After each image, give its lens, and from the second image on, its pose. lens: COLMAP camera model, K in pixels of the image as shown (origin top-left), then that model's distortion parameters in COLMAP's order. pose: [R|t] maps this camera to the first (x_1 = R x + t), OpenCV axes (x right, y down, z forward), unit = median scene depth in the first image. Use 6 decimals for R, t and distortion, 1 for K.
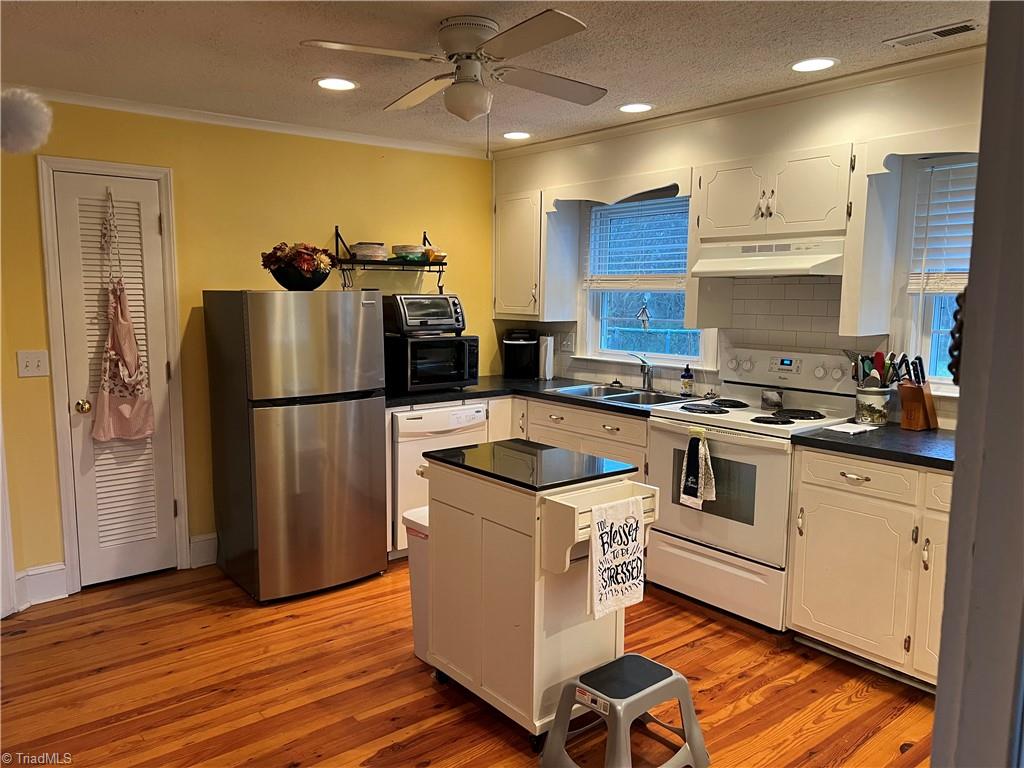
lens RADIAL K [[778.2, 0, 502.5], [0, 778.2, 389.4], [0, 0, 1]] dist [0.064772, -0.058000]
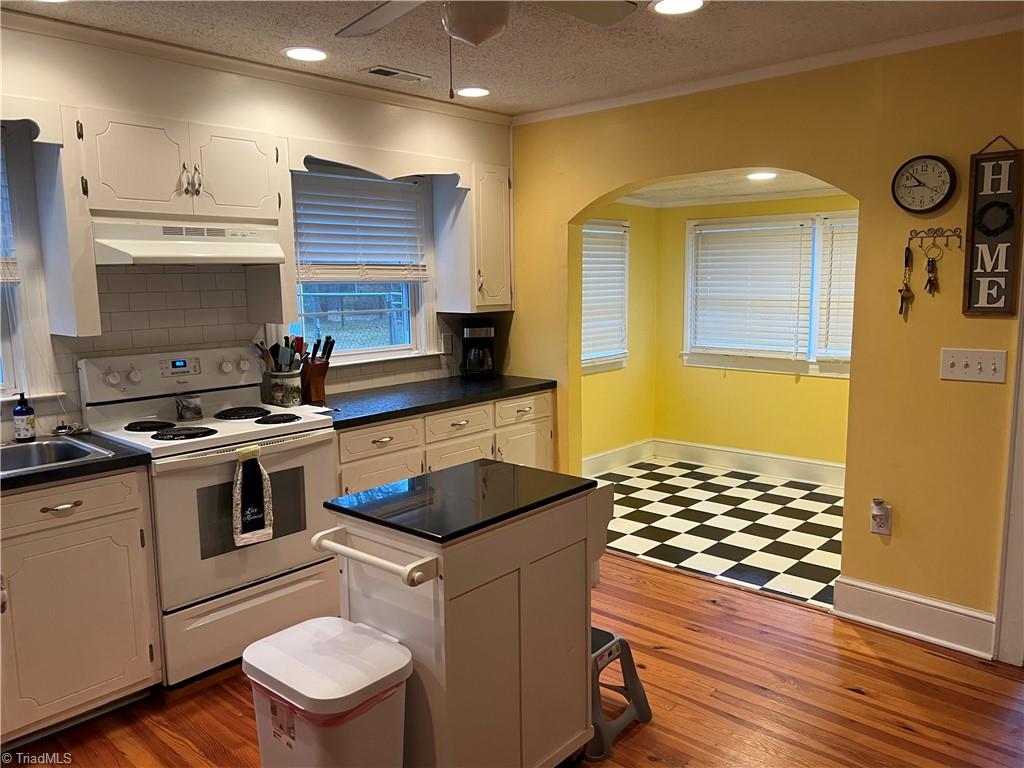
lens RADIAL K [[778.2, 0, 502.7], [0, 778.2, 379.1], [0, 0, 1]] dist [0.064772, -0.058000]
pose [[-0.158854, -0.134102, 0.978152, -0.577728], [0.138163, 0.977964, 0.156514, -0.110672], [-0.977587, 0.160007, -0.136826, 0.818169]]
